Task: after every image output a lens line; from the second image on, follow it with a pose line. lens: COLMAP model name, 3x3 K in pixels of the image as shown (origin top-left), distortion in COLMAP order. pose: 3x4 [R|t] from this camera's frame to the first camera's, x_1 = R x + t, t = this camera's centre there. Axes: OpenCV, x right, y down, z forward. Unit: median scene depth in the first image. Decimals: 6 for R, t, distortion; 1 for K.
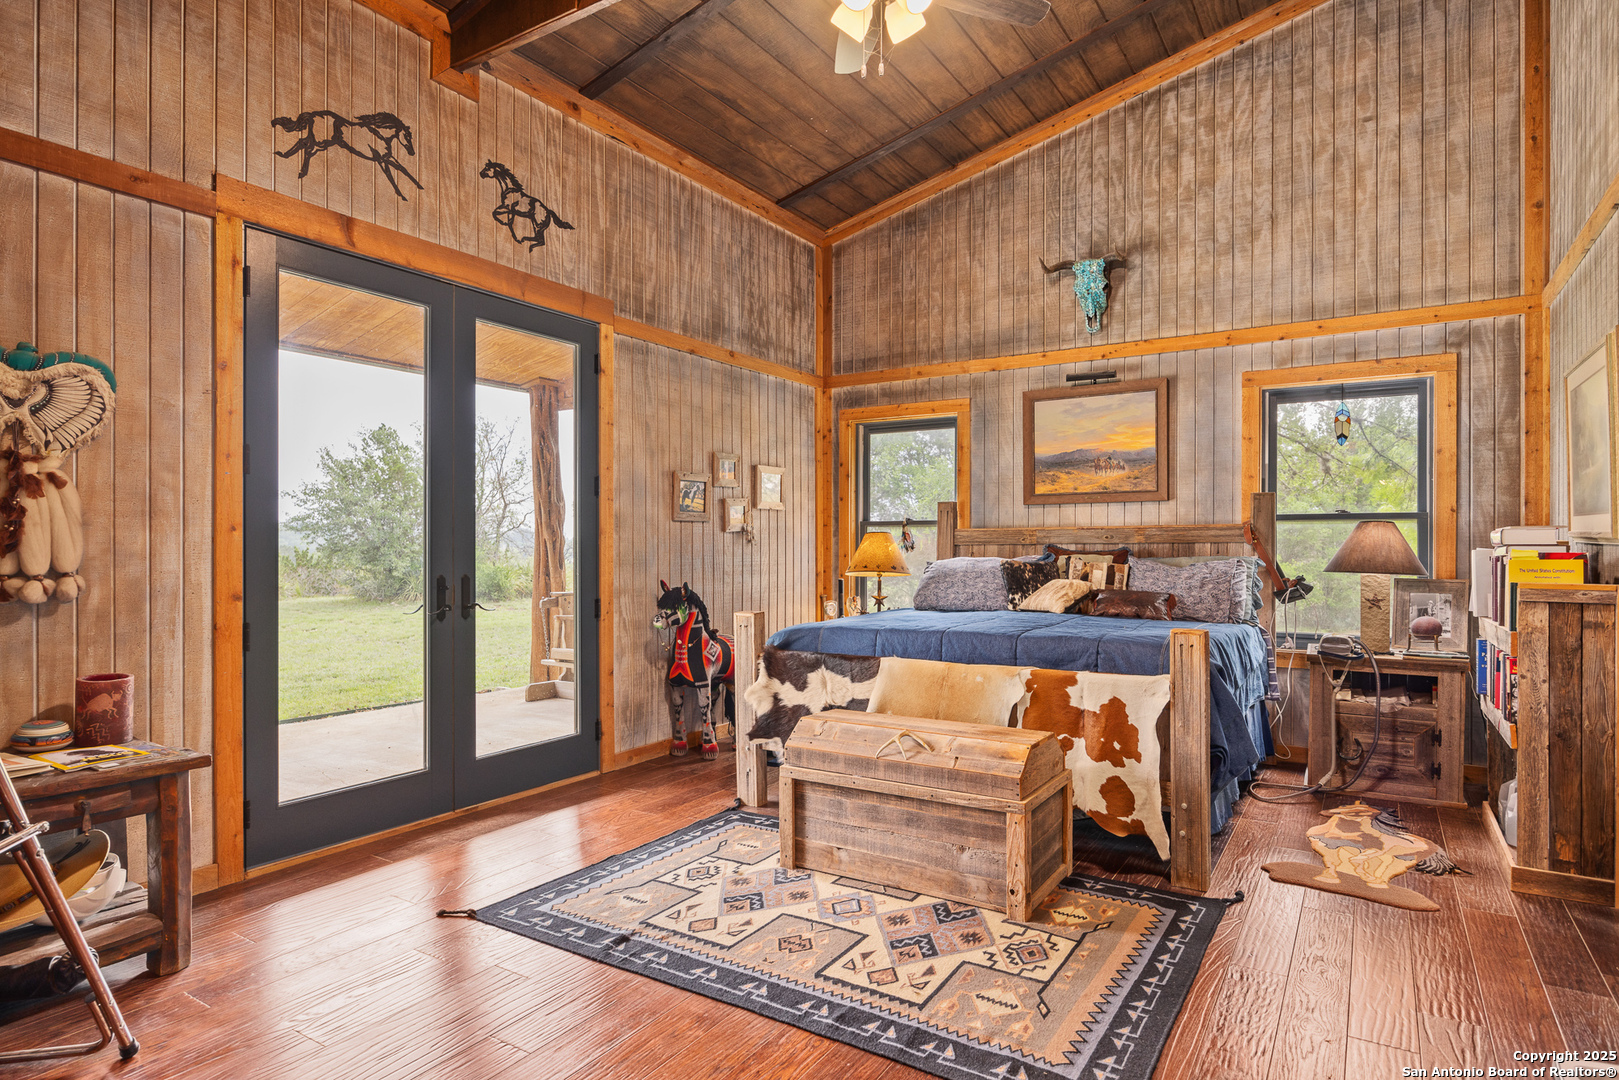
lens RADIAL K [[919.7, 0, 807.2], [0, 919.7, 545.2], [0, 0, 1]] dist [0.001710, -0.000584]
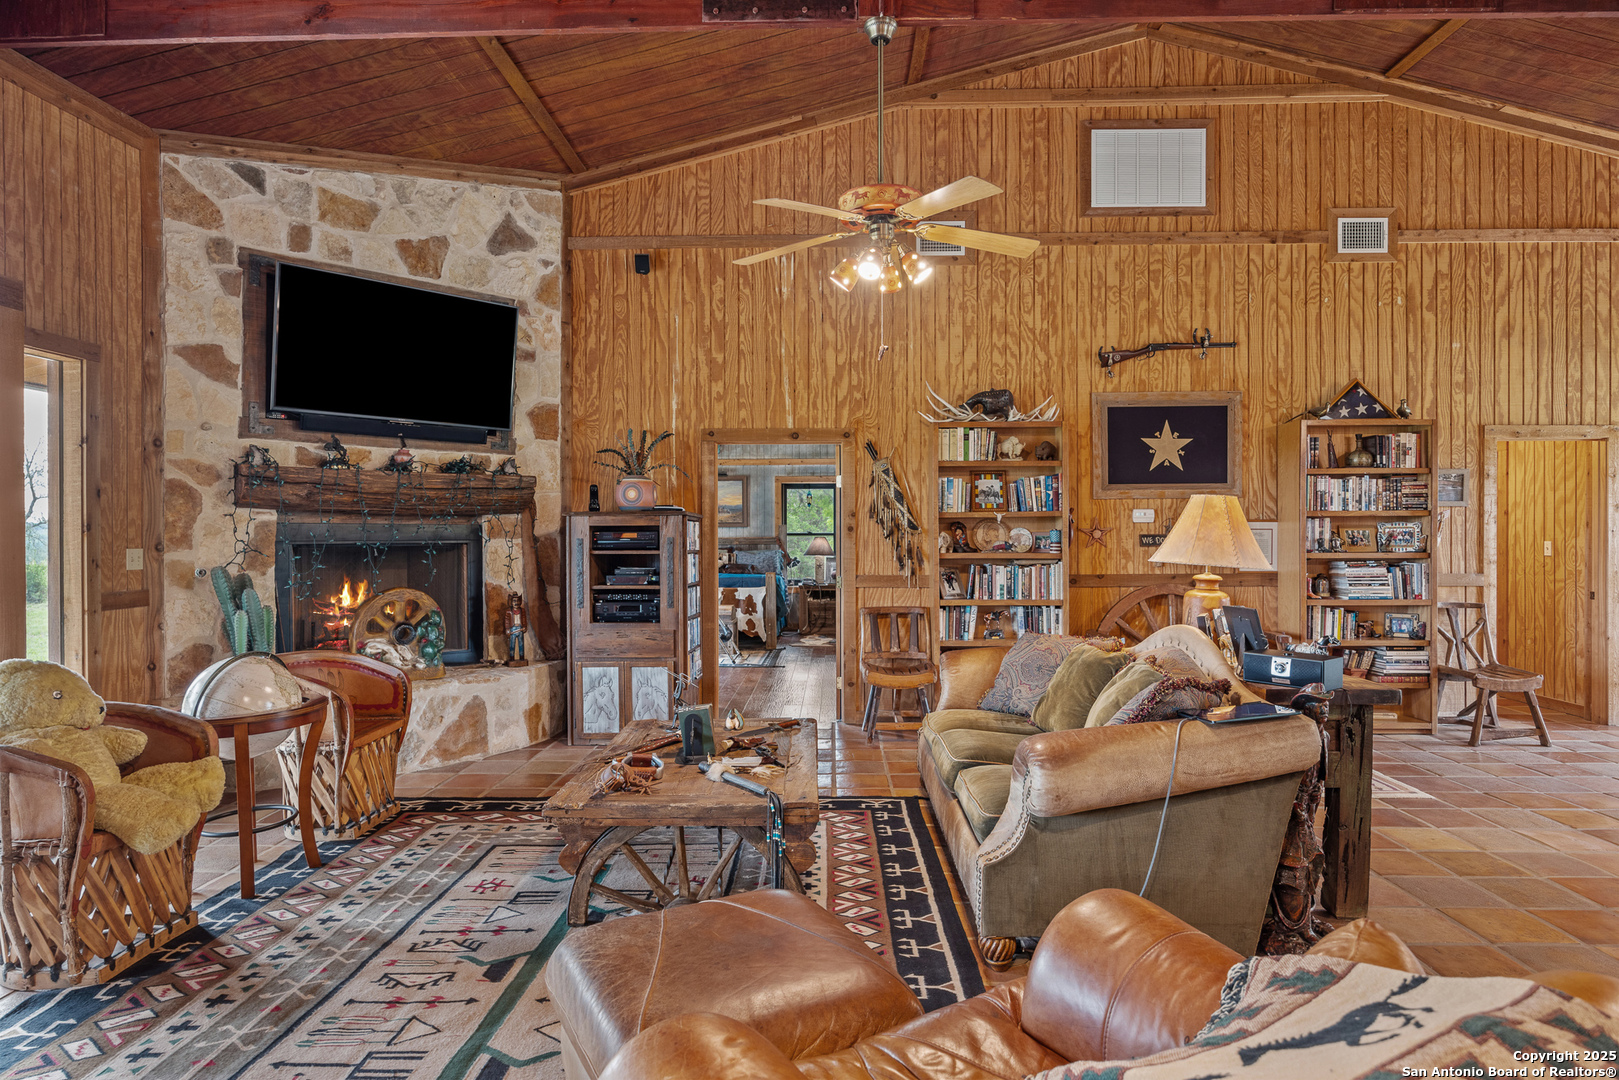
lens RADIAL K [[919.7, 0, 811.7], [0, 919.7, 544.3], [0, 0, 1]] dist [0.001710, -0.000584]
pose [[0.860337, -0.005510, 0.509696, -0.695679], [0.001075, 0.999959, 0.008997, -0.024380], [-0.509724, -0.007193, 0.860308, -1.169748]]
